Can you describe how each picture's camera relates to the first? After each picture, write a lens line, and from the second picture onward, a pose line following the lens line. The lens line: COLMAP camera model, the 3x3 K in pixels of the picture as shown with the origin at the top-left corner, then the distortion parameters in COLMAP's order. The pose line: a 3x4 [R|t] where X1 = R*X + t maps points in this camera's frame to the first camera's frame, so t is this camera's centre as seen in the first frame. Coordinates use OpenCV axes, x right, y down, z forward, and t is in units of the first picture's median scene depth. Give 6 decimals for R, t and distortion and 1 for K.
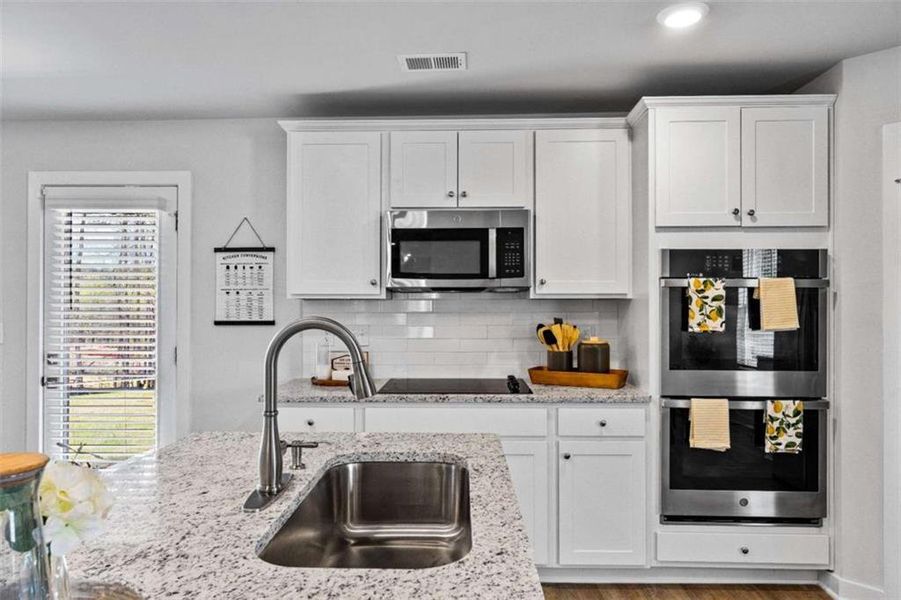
lens RADIAL K [[583.0, 0, 441.0], [0, 583.0, 303.1], [0, 0, 1]] dist [0.008371, -0.004722]
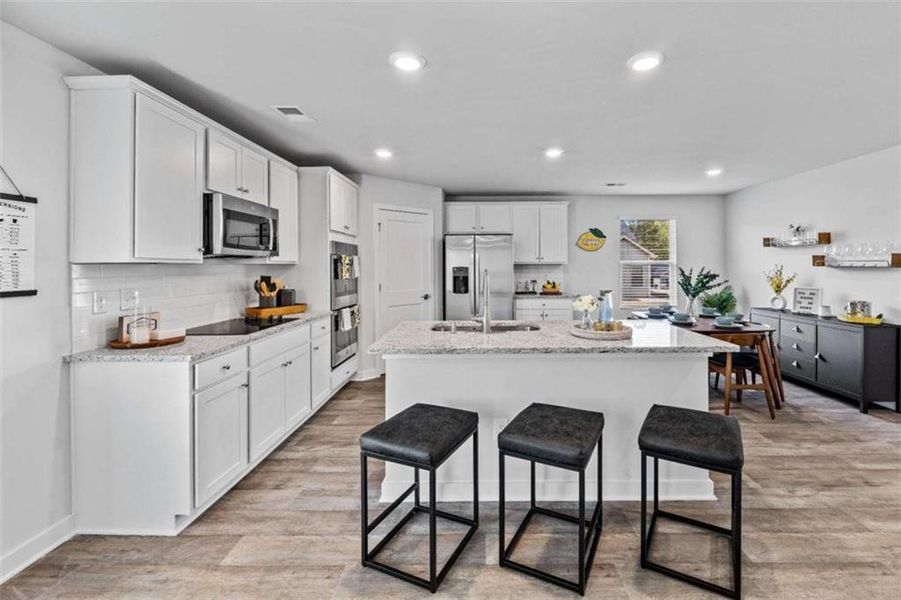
lens RADIAL K [[388.5, 0, 487.1], [0, 388.5, 268.6], [0, 0, 1]] dist [-0.013087, 0.001468]
pose [[-0.053520, -0.007773, 0.998537, -0.948413], [0.004737, 0.999956, 0.008038, 0.000038], [-0.998556, 0.005160, -0.053481, 0.462162]]
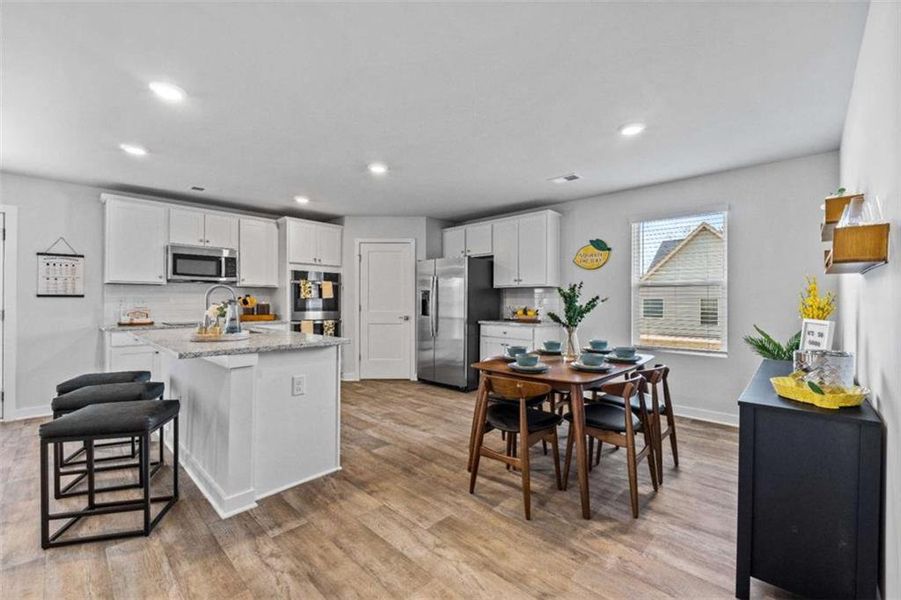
lens RADIAL K [[388.5, 0, 449.6], [0, 388.5, 302.7], [0, 0, 1]] dist [-0.013087, 0.001468]
pose [[0.657561, -0.001124, 0.753400, -0.497059], [-0.001368, 0.999995, 0.002686, 0.057181], [-0.753400, -0.002797, 0.657557, -0.768008]]
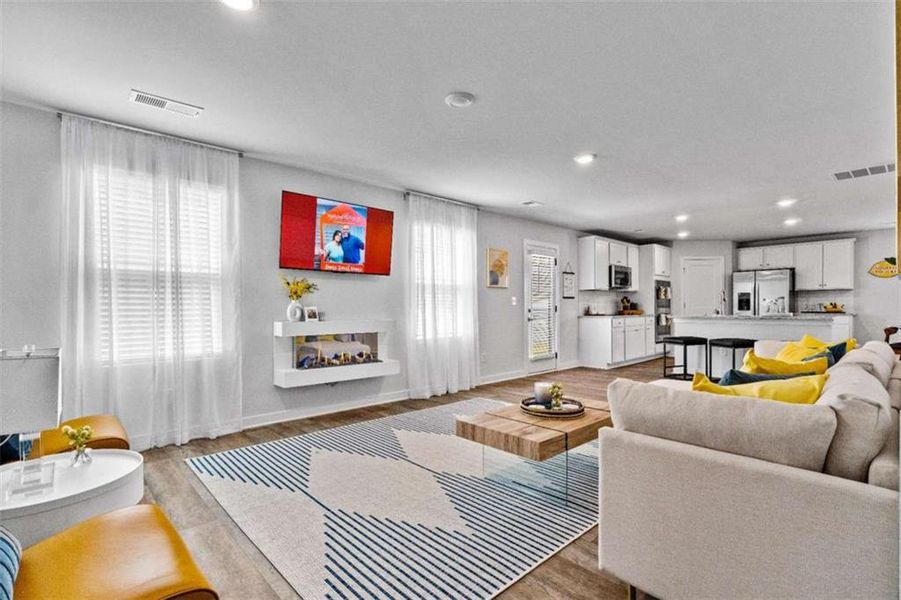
lens RADIAL K [[429.4, 0, 444.8], [0, 429.4, 306.2], [0, 0, 1]] dist [-0.010485, 0.000842]
pose [[0.710322, -0.003302, 0.703869, -2.638318], [0.005558, 0.999984, -0.000918, 0.086219], [-0.703855, 0.004564, 0.710329, -0.129731]]
